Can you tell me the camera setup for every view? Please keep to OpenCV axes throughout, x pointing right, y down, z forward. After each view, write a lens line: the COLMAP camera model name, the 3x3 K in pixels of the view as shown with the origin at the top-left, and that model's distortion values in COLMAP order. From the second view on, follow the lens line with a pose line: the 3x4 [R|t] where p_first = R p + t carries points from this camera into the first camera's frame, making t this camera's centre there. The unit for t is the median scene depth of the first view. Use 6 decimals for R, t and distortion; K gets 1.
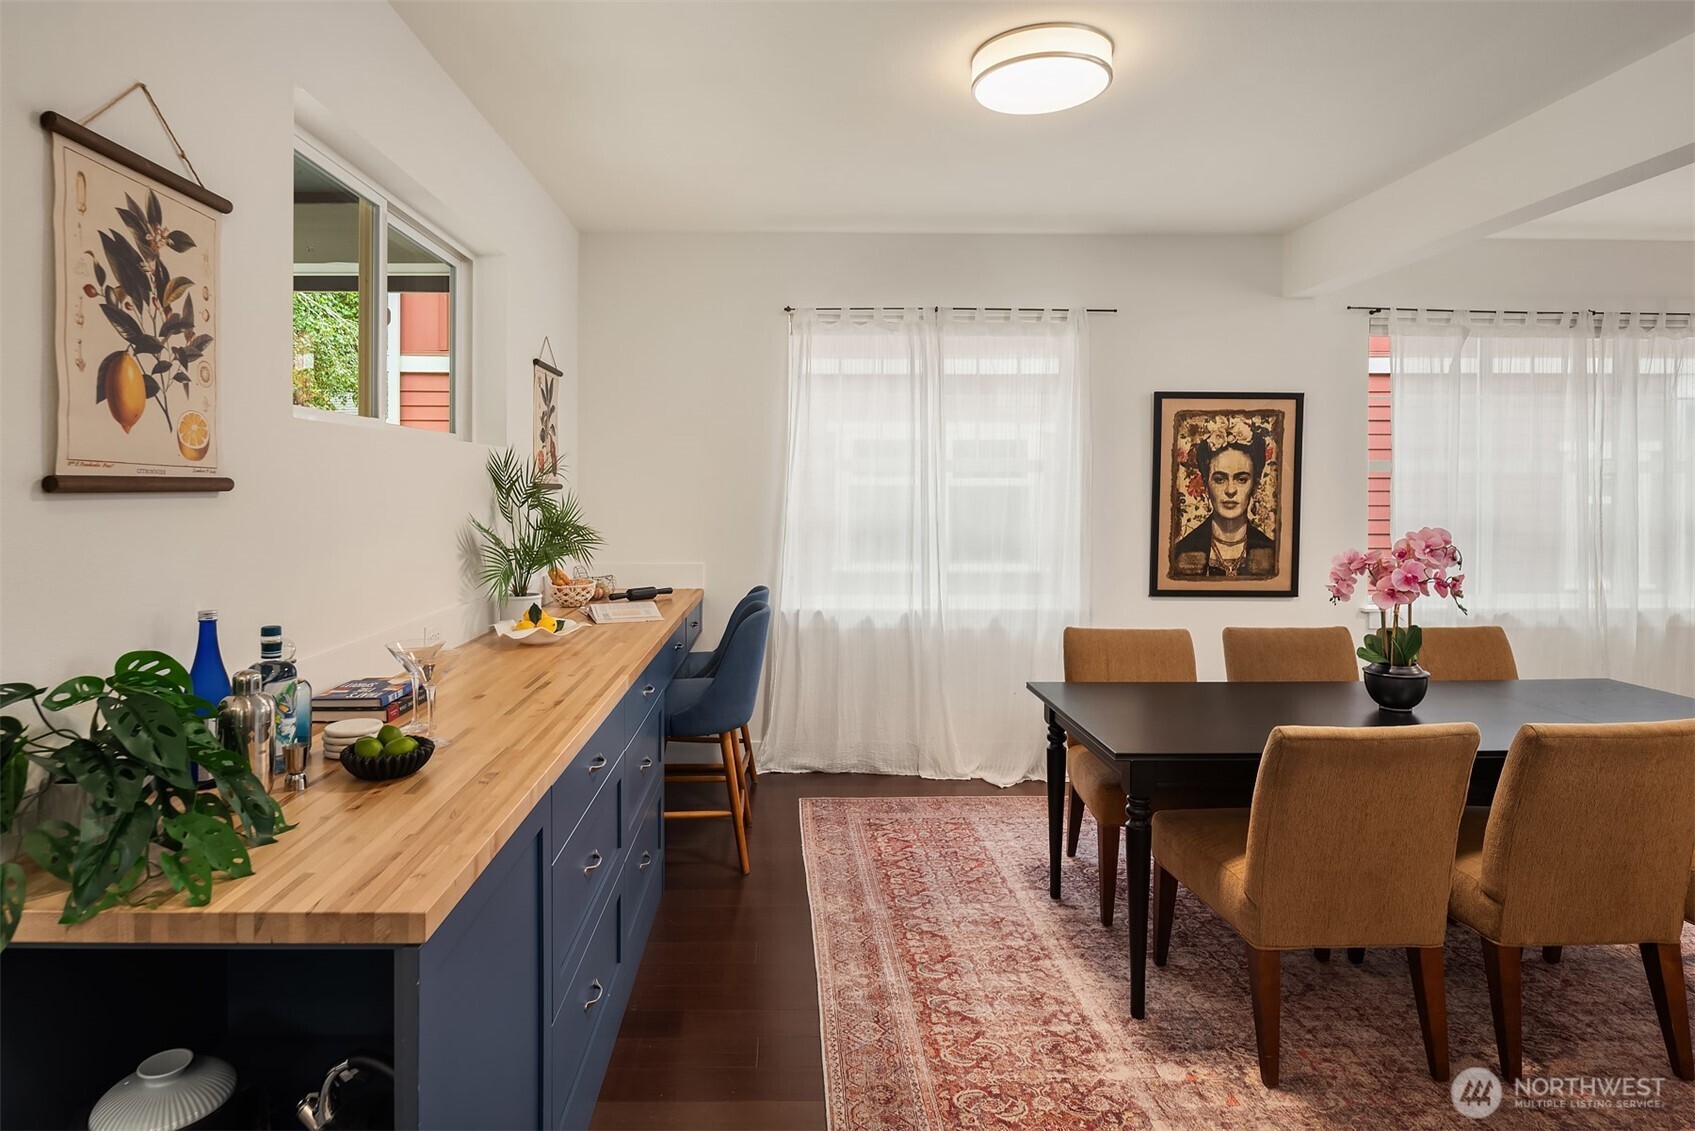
lens RADIAL K [[913.0, 0, 860.3], [0, 913.0, 506.5], [0, 0, 1]] dist [-0.017179, -0.001656]
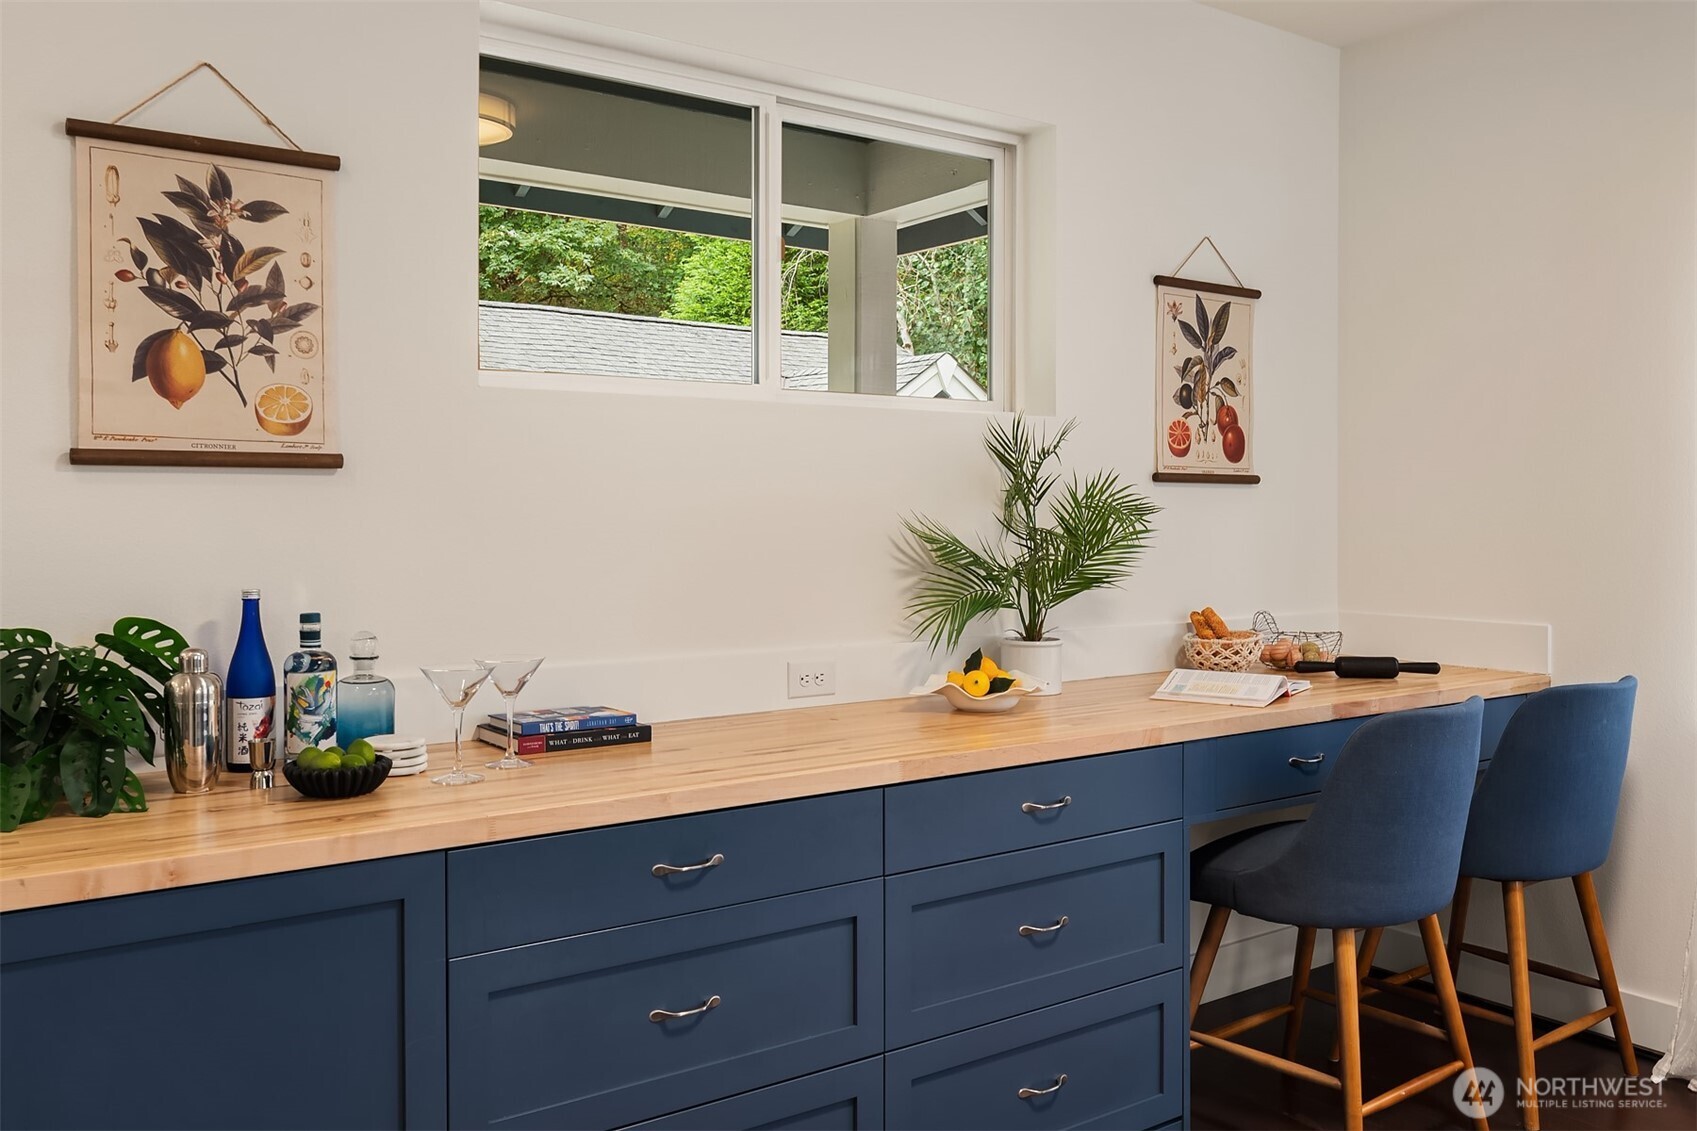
lens RADIAL K [[1406.1, 0, 849.4], [0, 1406.1, 532.7], [0, 0, 1]] dist [-0.009599, -0.005765]
pose [[0.540213, 0.002670, -0.841524, 0.855544], [-0.010267, 0.999941, -0.003418, 0.052149], [0.841466, 0.010487, 0.540209, 0.708520]]
